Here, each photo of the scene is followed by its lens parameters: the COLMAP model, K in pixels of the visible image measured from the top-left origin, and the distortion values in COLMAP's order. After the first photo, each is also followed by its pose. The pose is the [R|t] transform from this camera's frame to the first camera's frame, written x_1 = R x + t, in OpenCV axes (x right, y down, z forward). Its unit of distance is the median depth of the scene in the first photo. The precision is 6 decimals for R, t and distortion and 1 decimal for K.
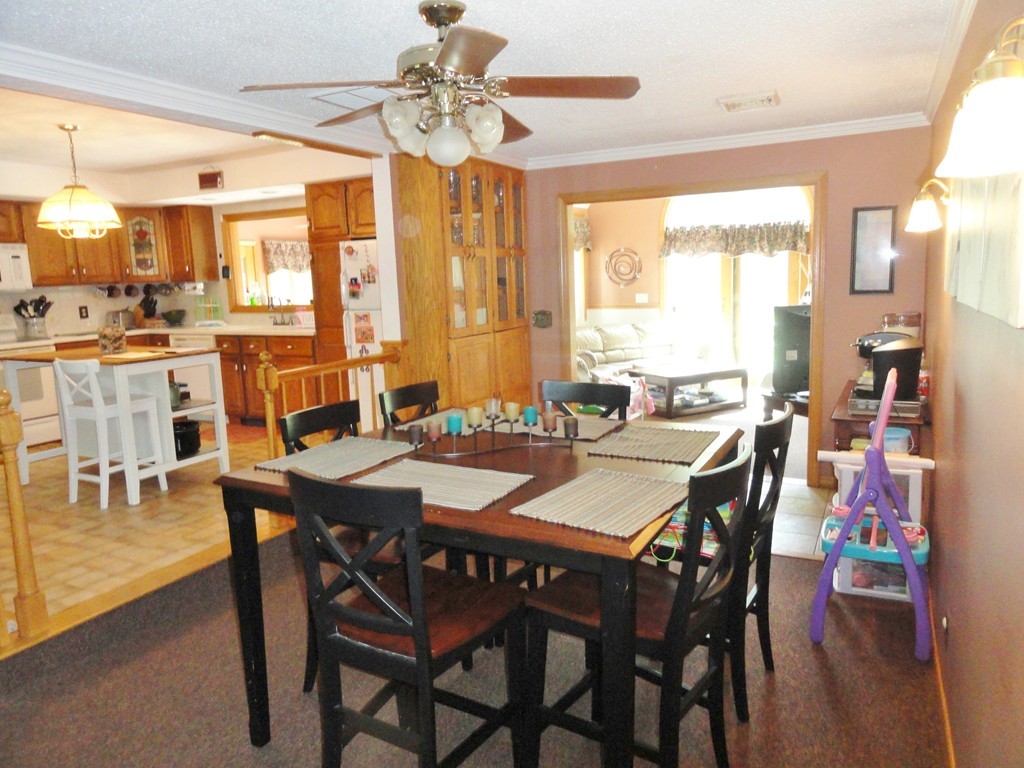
lens RADIAL K [[714.7, 0, 512.0], [0, 714.7, 381.4], [0, 0, 1]] dist [-0.005533, 0.004540]
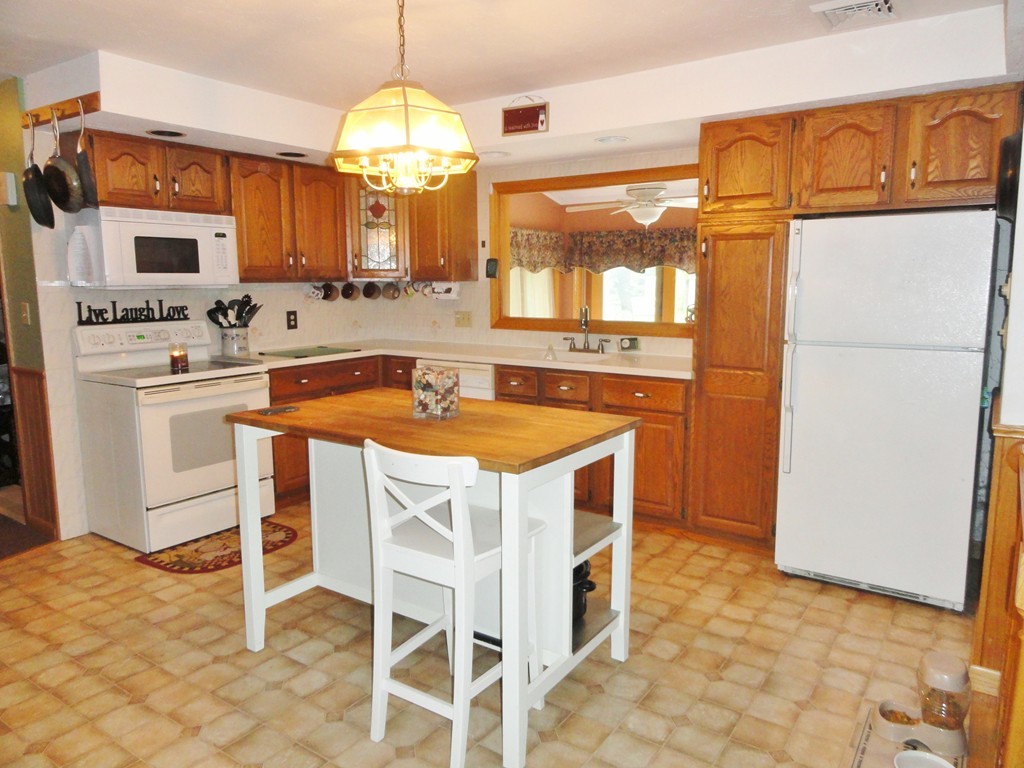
lens RADIAL K [[714.7, 0, 512.0], [0, 714.7, 381.4], [0, 0, 1]] dist [-0.005533, 0.004540]
pose [[0.991818, 0.048877, -0.117932, -0.346581], [-0.049430, 0.998776, -0.001766, -0.052916], [0.117702, 0.007581, 0.993020, 0.383531]]
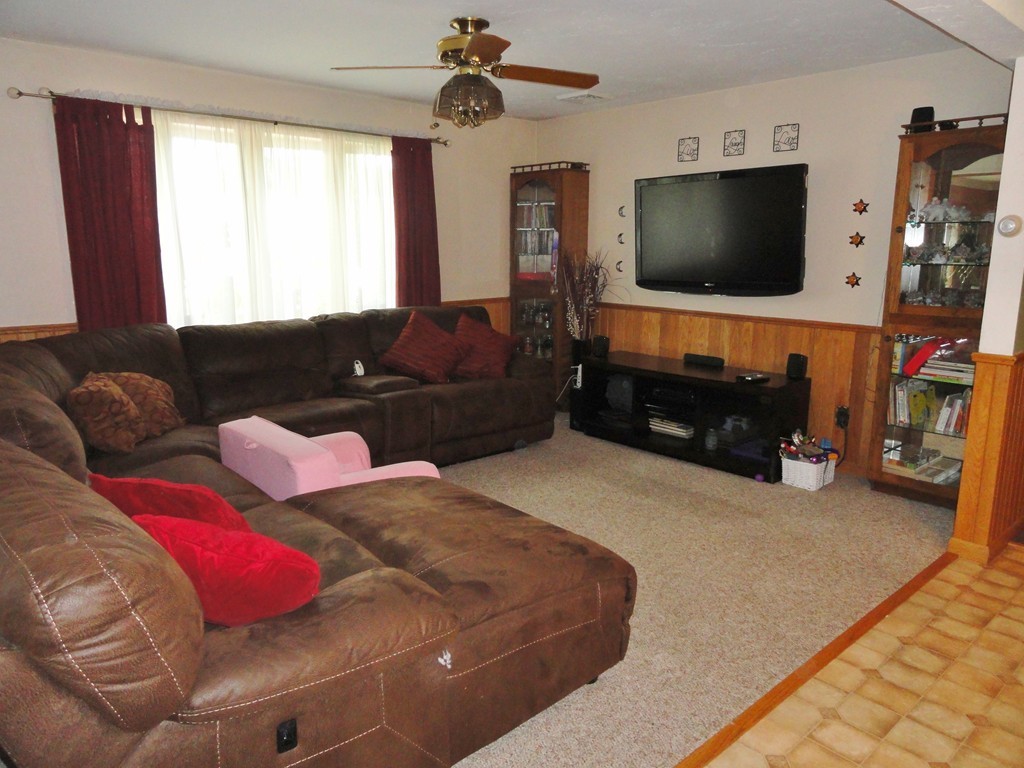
lens RADIAL K [[714.7, 0, 512.0], [0, 714.7, 381.4], [0, 0, 1]] dist [-0.005533, 0.004540]
pose [[-0.356707, 0.209751, -0.910365, -0.250557], [-0.131129, 0.953581, 0.271088, -0.082894], [0.924968, 0.216074, -0.312644, 0.563459]]
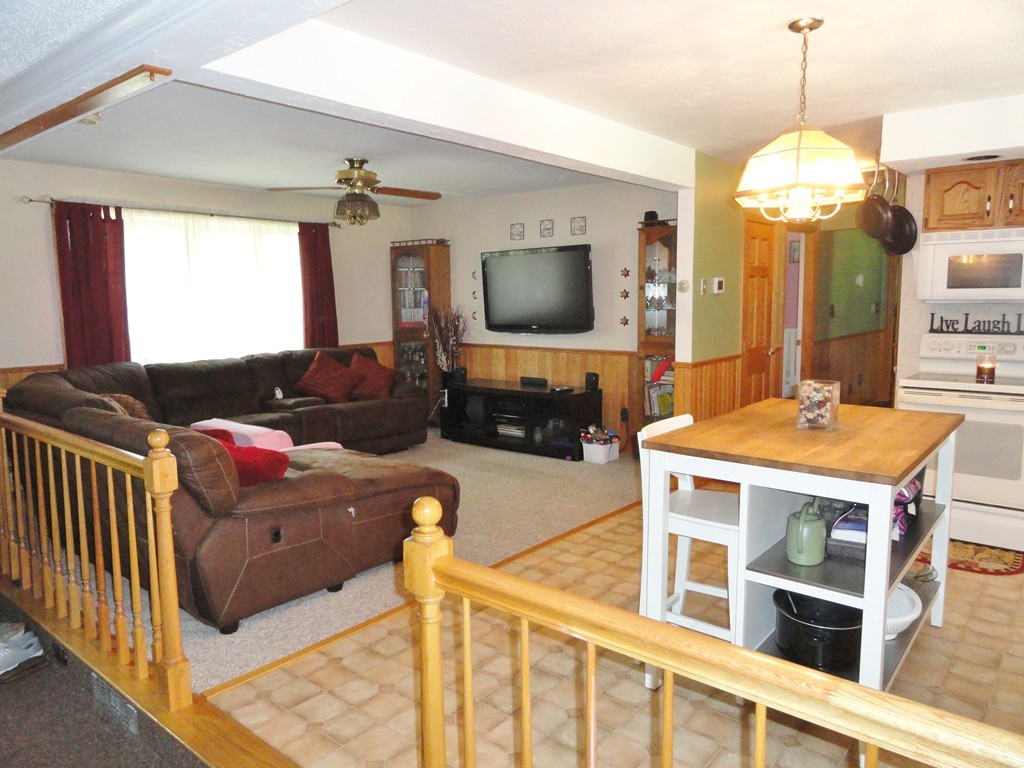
lens RADIAL K [[714.7, 0, 512.0], [0, 714.7, 381.4], [0, 0, 1]] dist [-0.005533, 0.004540]
pose [[-0.213955, 0.151068, -0.965091, 0.011947], [-0.128503, 0.975031, 0.181112, -0.112419], [0.968354, 0.162767, -0.189200, 0.680743]]
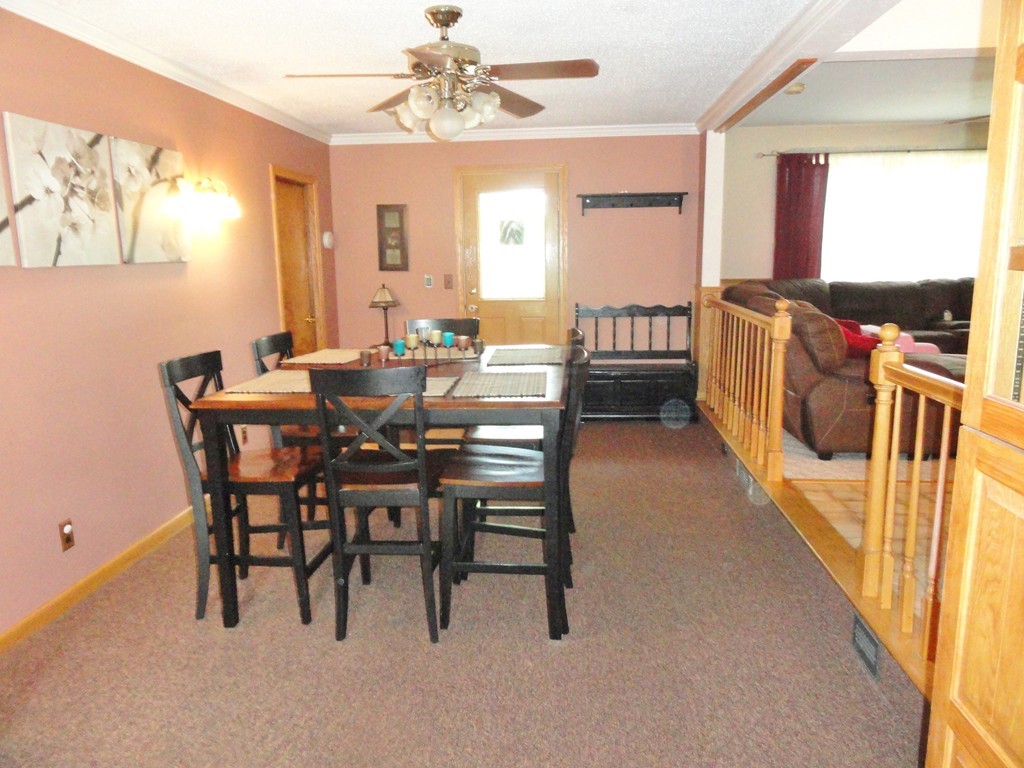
lens RADIAL K [[714.7, 0, 512.0], [0, 714.7, 381.4], [0, 0, 1]] dist [-0.005533, 0.004540]
pose [[-0.921220, 0.117678, -0.370817, 0.120464], [-0.009363, 0.946172, 0.323528, -0.118660], [0.388929, 0.301512, -0.870531, 0.874509]]
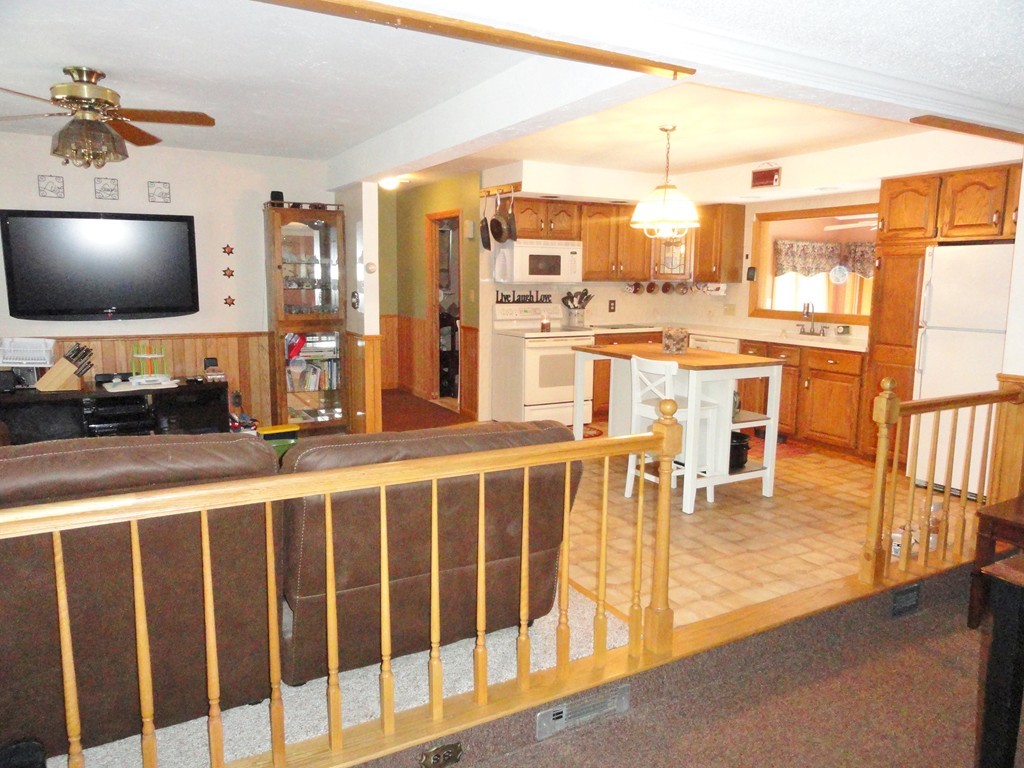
lens RADIAL K [[714.7, 0, 512.0], [0, 714.7, 381.4], [0, 0, 1]] dist [-0.005533, 0.004540]
pose [[0.836726, 0.122949, -0.533642, -0.164491], [-0.121131, 0.991886, 0.038599, -0.009680], [0.534057, 0.032344, 0.844829, 0.029807]]
